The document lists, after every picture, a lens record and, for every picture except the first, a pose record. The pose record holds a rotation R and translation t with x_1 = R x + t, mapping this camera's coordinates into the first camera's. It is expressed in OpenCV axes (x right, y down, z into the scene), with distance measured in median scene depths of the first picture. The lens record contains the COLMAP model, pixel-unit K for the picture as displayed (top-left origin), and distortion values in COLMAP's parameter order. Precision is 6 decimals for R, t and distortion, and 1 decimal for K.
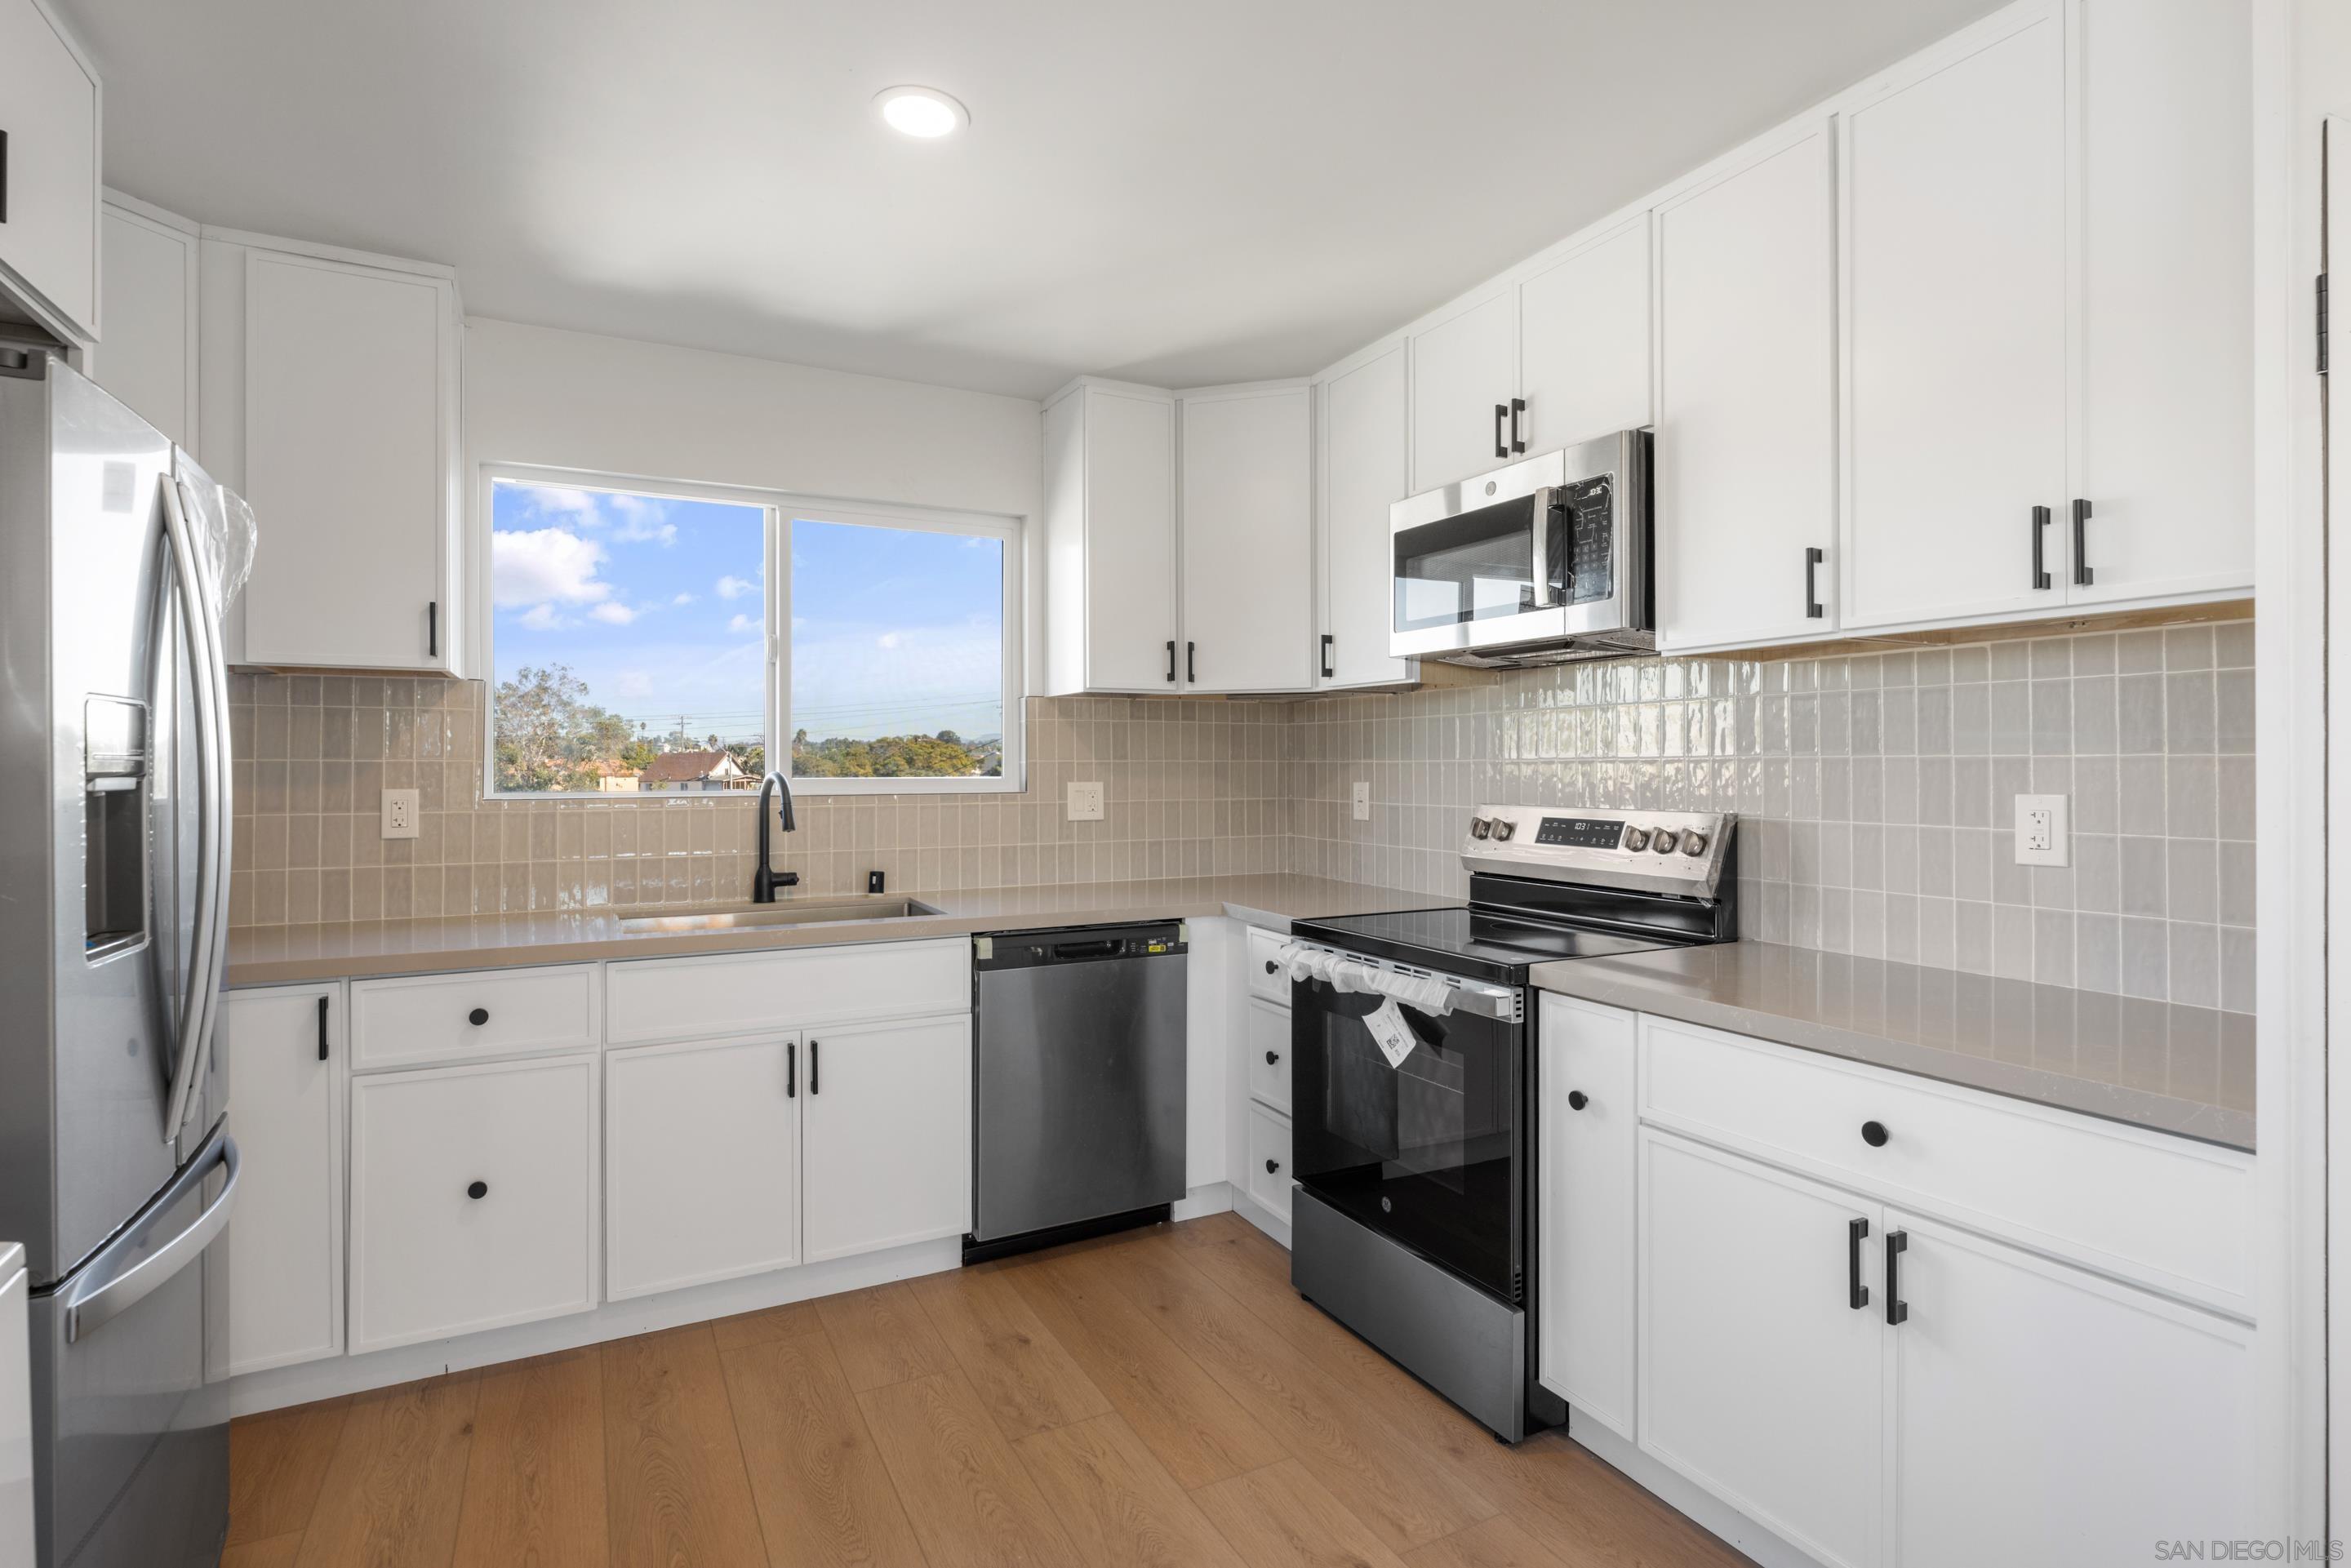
lens RADIAL K [[1144.7, 0, 1175.0], [0, 1144.7, 774.1], [0, 0, 1]] dist [-0.004867, -0.000299]
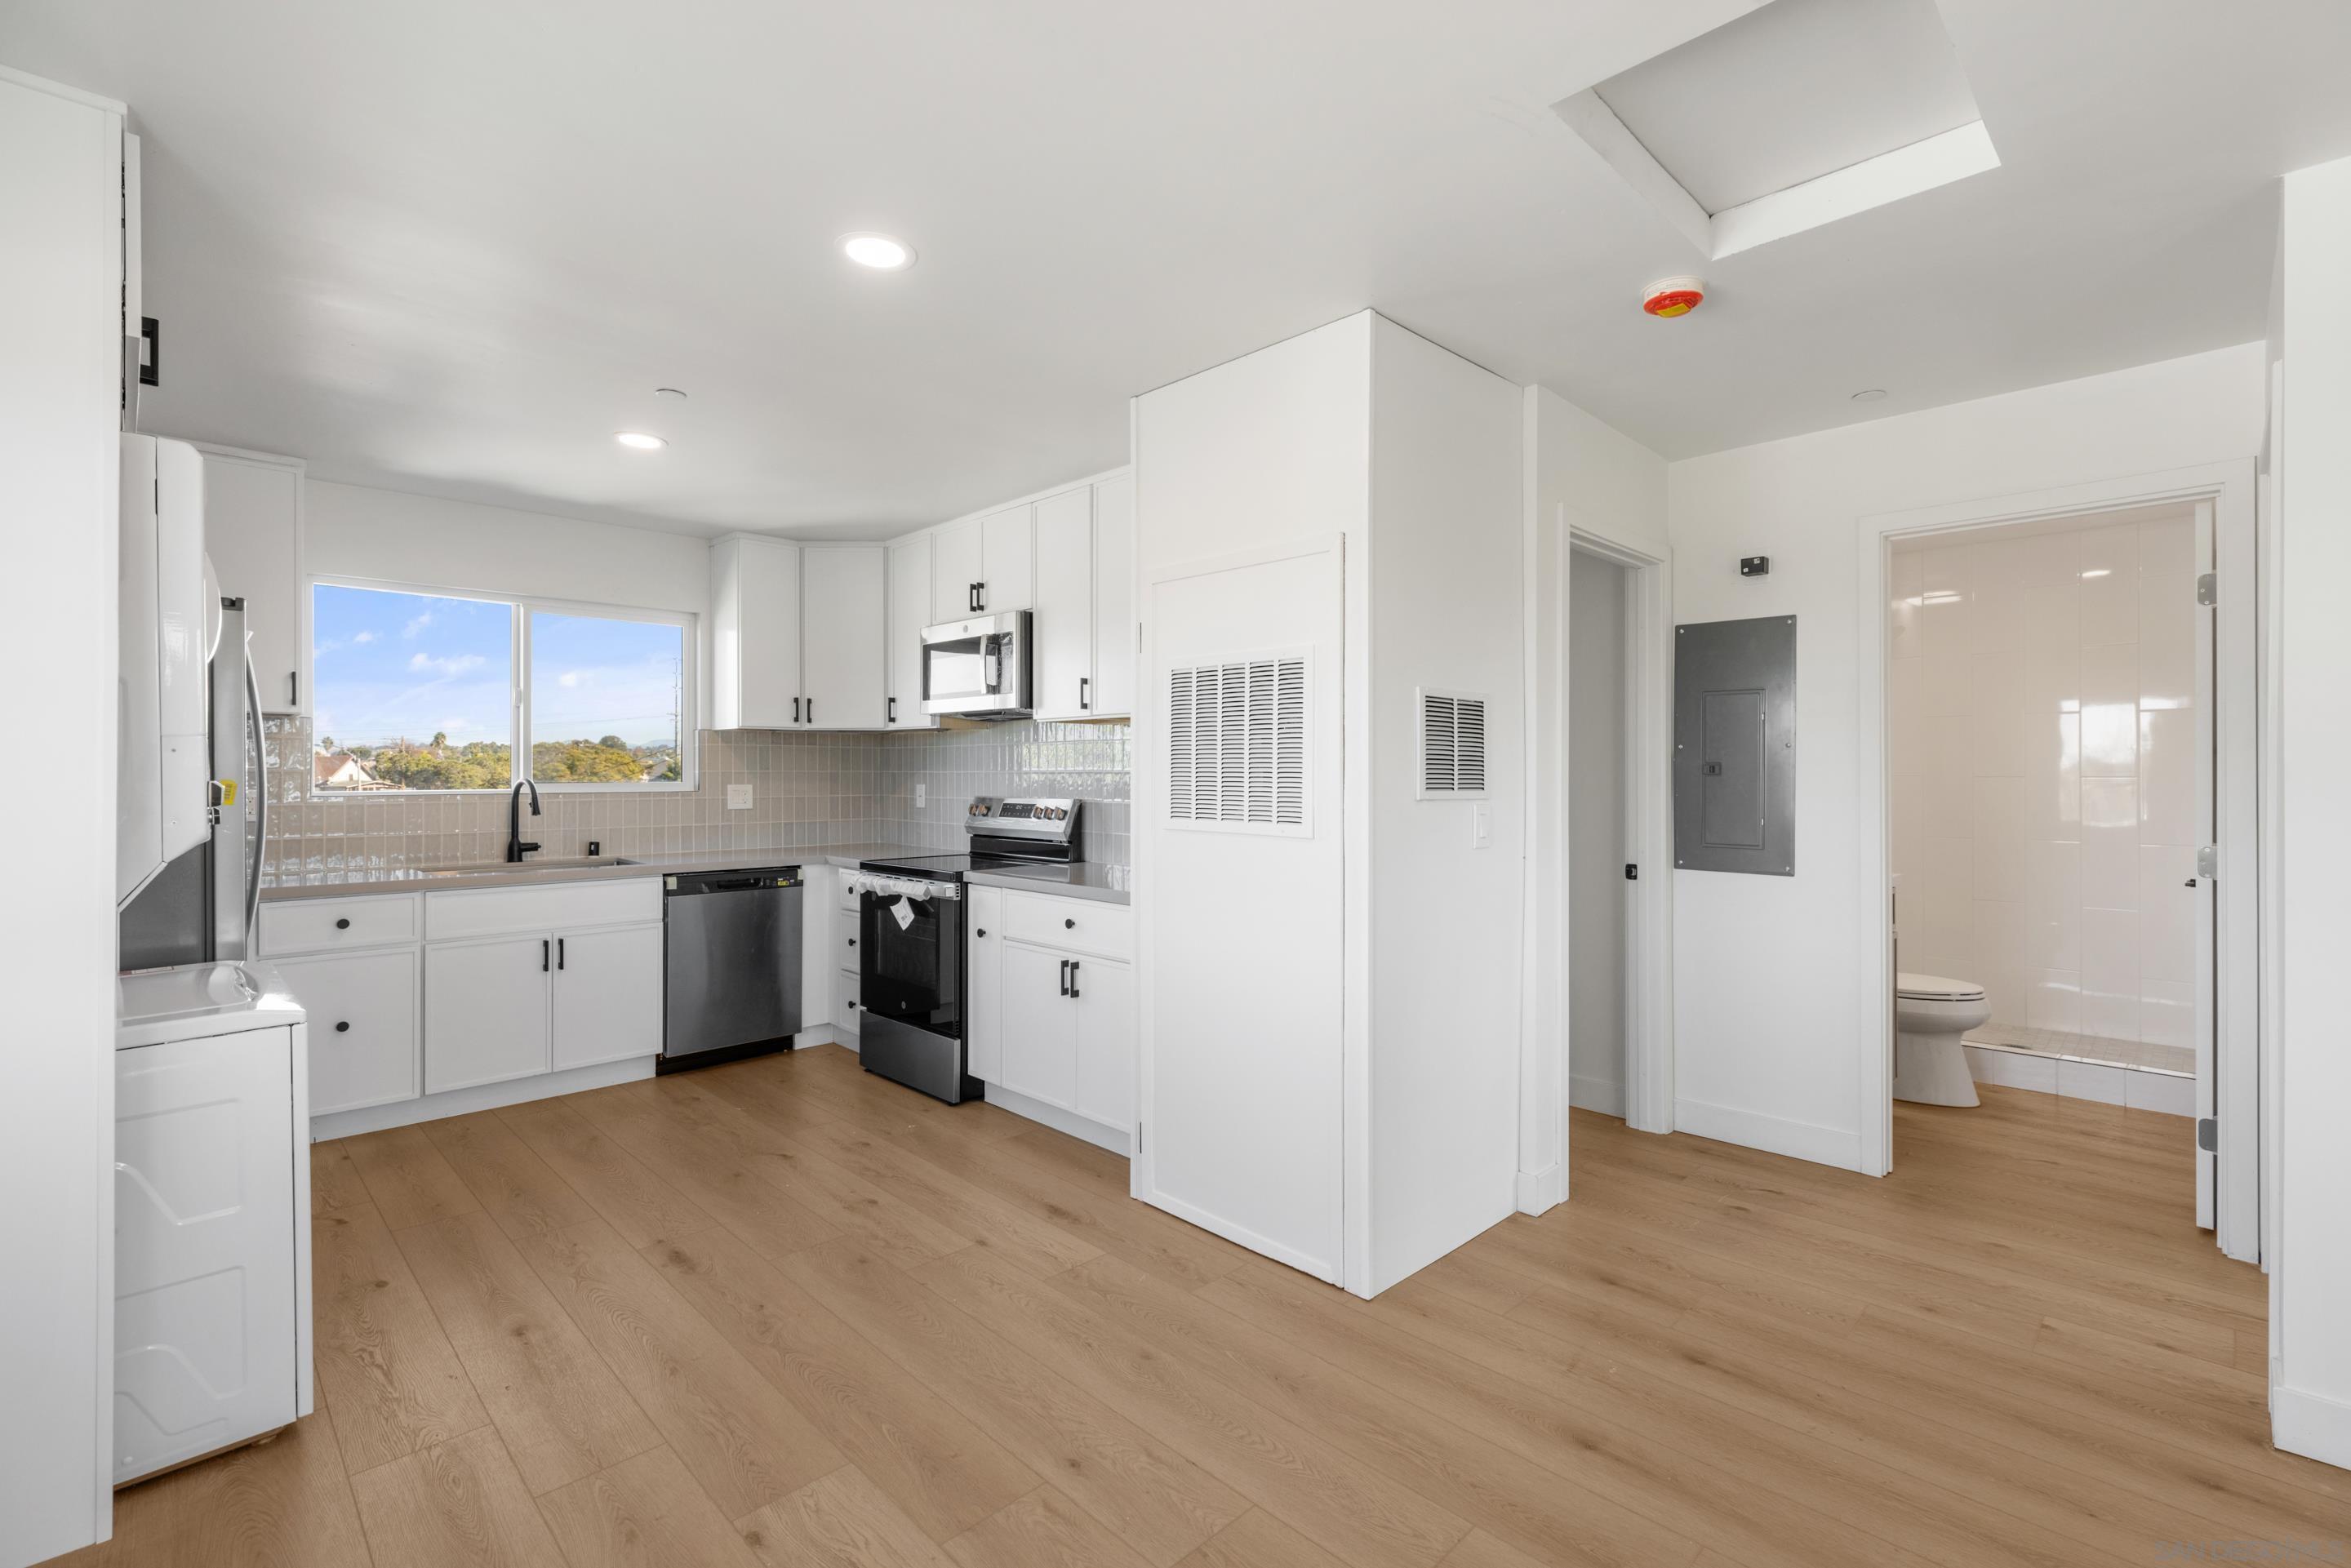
lens RADIAL K [[1060.7, 0, 1175.6], [0, 1060.7, 776.7], [0, 0, 1]] dist [0.005120, 0.000591]
pose [[0.957632, 0.001243, 0.287993, 0.095561], [-0.000267, 0.999994, -0.003429, 0.001173], [-0.287995, 0.003207, 0.957627, -0.725732]]
